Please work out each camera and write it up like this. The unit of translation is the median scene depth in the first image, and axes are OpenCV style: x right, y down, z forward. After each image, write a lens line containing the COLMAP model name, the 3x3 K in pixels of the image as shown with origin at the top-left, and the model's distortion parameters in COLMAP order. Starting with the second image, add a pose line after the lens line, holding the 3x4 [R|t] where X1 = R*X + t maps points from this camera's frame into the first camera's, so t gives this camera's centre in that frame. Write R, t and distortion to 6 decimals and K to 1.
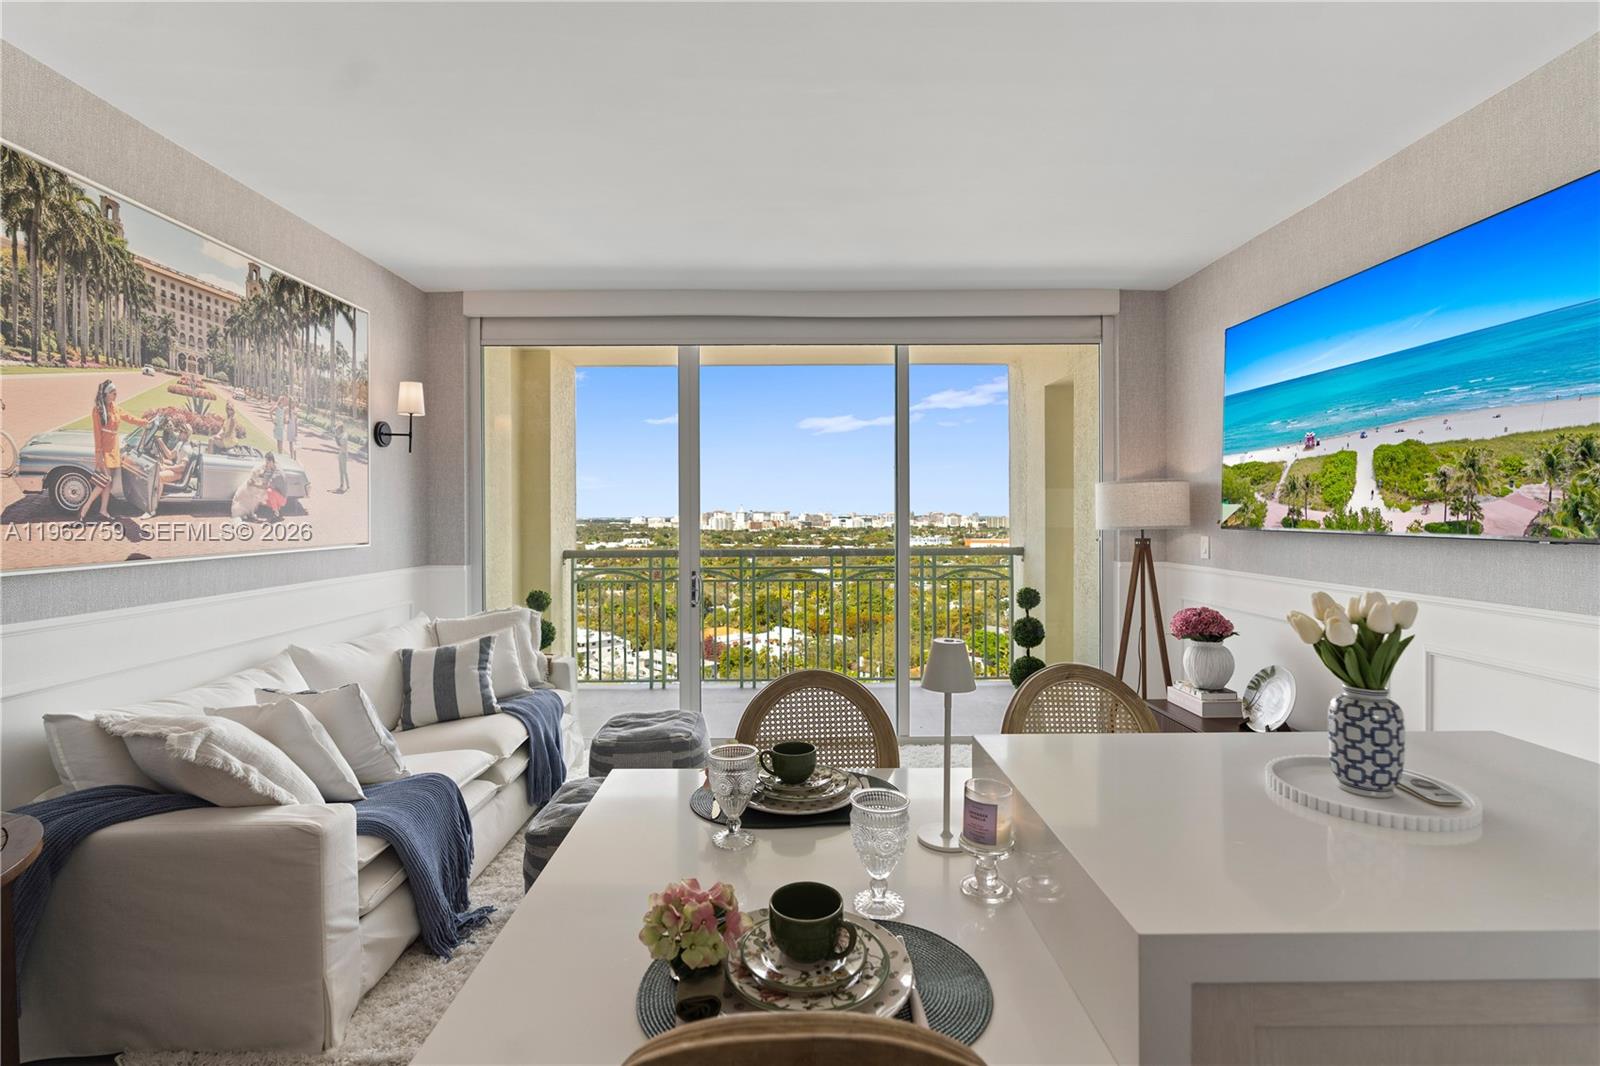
lens RADIAL K [[731.4, 0, 802.2], [0, 731.4, 521.4], [0, 0, 1]] dist [-0.009875, 0.003839]
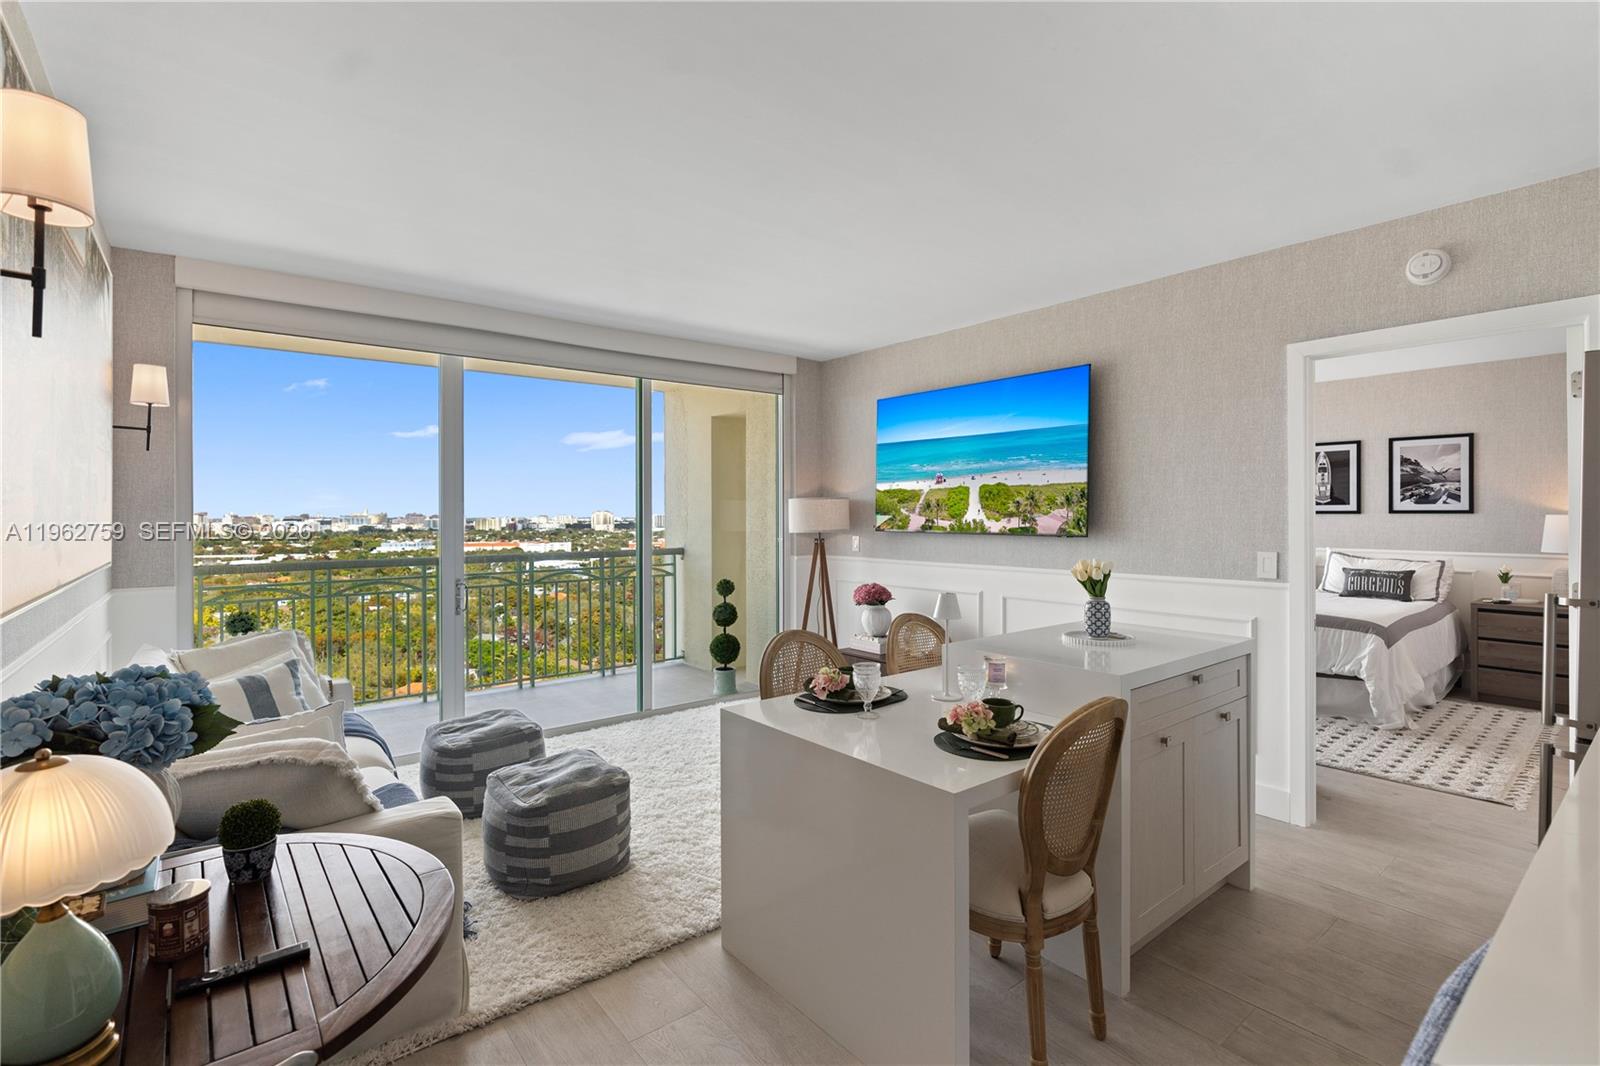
lens RADIAL K [[735.1, 0, 797.7], [0, 735.1, 521.8], [0, 0, 1]] dist [-0.006537, 0.001269]
pose [[0.788689, -0.003936, 0.614779, -0.599648], [0.005150, 0.999987, -0.000205, -0.012899], [-0.614770, 0.003328, 0.788699, -0.127005]]
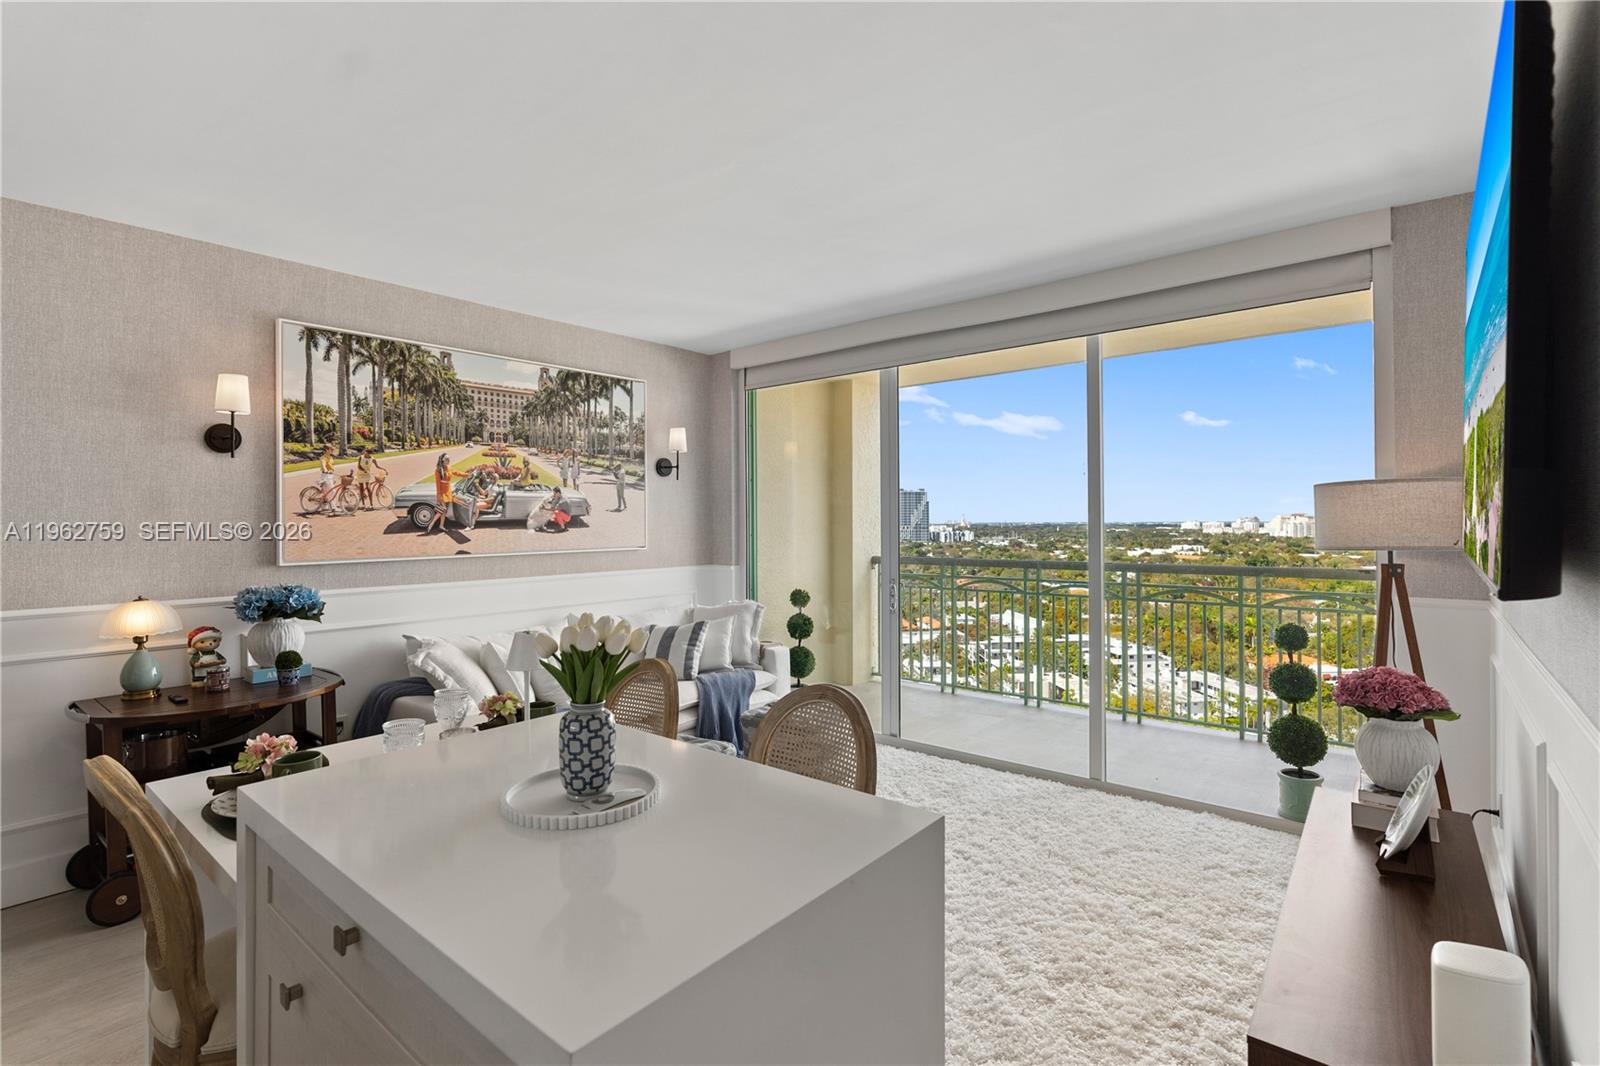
lens RADIAL K [[742.8, 0, 801.2], [0, 742.8, 521.4], [0, 0, 1]] dist [-0.004576, 0.000041]
pose [[0.761428, -0.000109, -0.648249, 0.669876], [-0.003589, 0.999984, -0.004384, -0.016372], [0.648239, 0.005664, 0.761416, 0.133907]]
